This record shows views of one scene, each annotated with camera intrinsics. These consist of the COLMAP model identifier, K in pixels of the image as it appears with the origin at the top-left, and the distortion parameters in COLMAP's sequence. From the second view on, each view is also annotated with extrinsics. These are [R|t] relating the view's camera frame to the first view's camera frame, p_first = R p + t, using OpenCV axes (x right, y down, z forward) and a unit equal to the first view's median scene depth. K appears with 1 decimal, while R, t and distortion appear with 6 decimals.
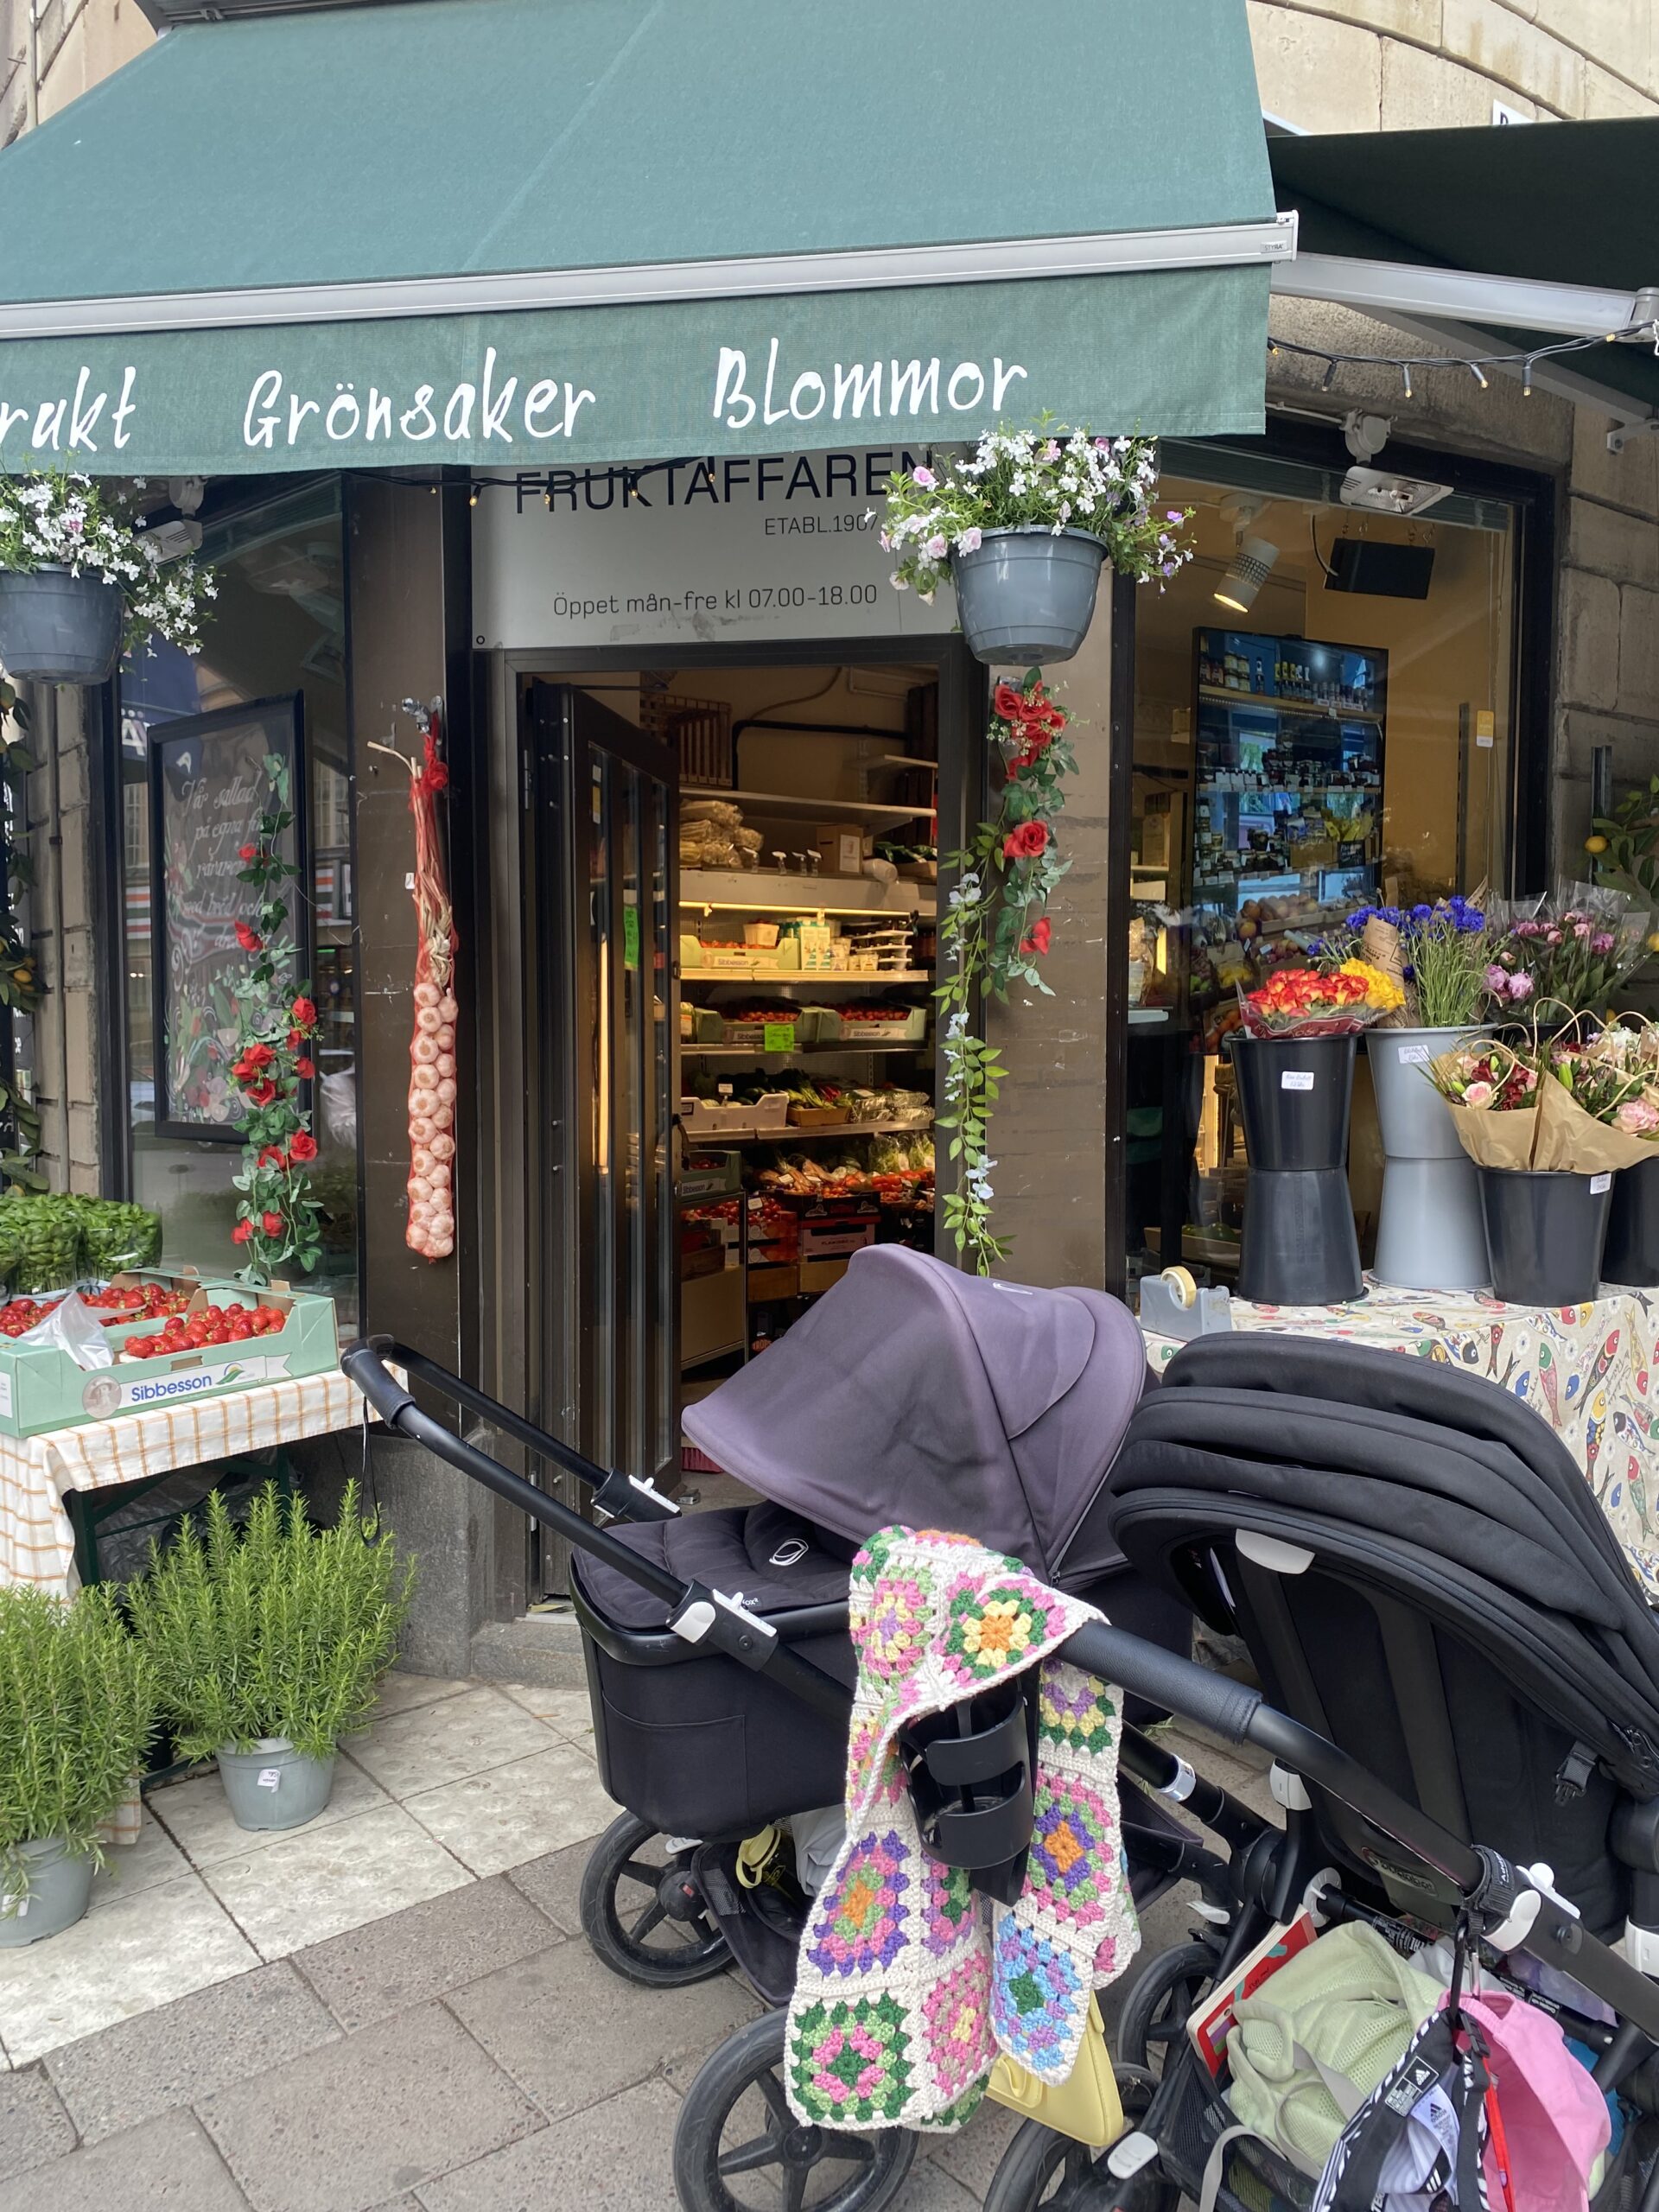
lens RADIAL K [[1642.7, 0, 829.5], [0, 1642.7, 1106.0], [0, 0, 1]] dist [0.096364, -0.155301]
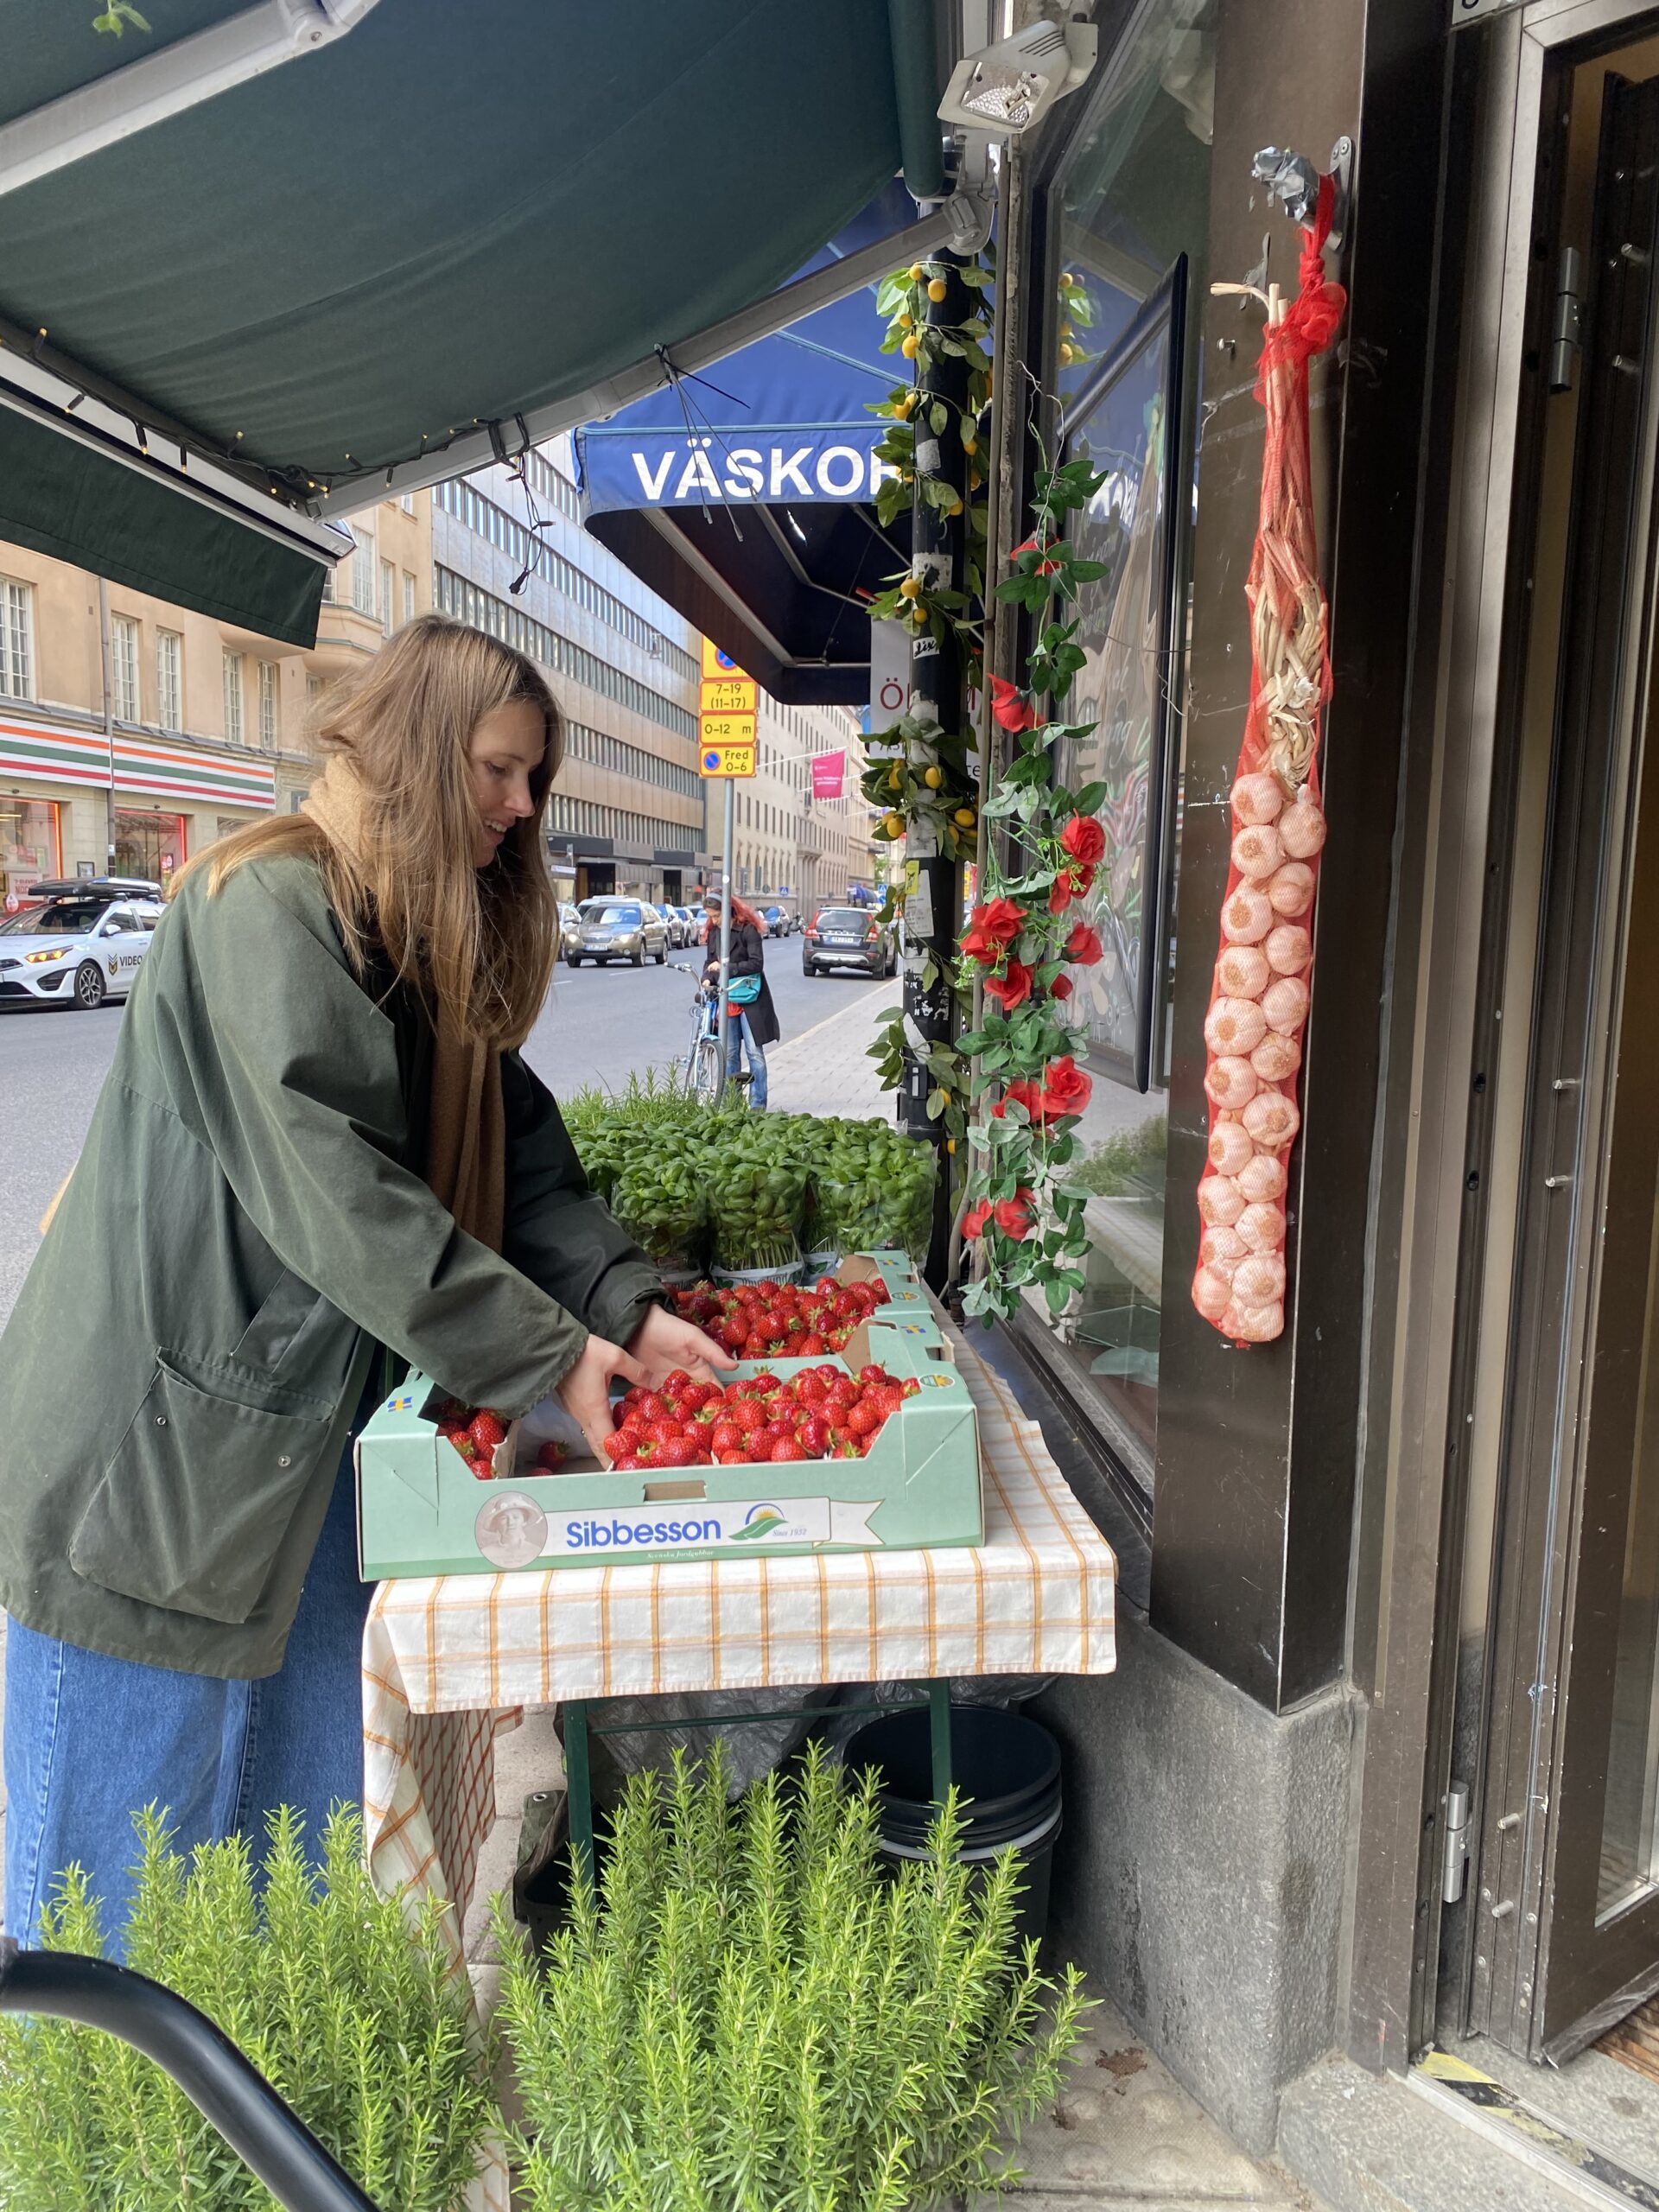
lens RADIAL K [[1642.7, 0, 829.5], [0, 1642.7, 1106.0], [0, 0, 1]] dist [0.096364, -0.155301]
pose [[0.735446, 0.097604, -0.670516, -0.006020], [-0.051996, 0.994782, 0.087775, -0.014955], [0.675585, -0.029690, 0.736684, 0.562917]]
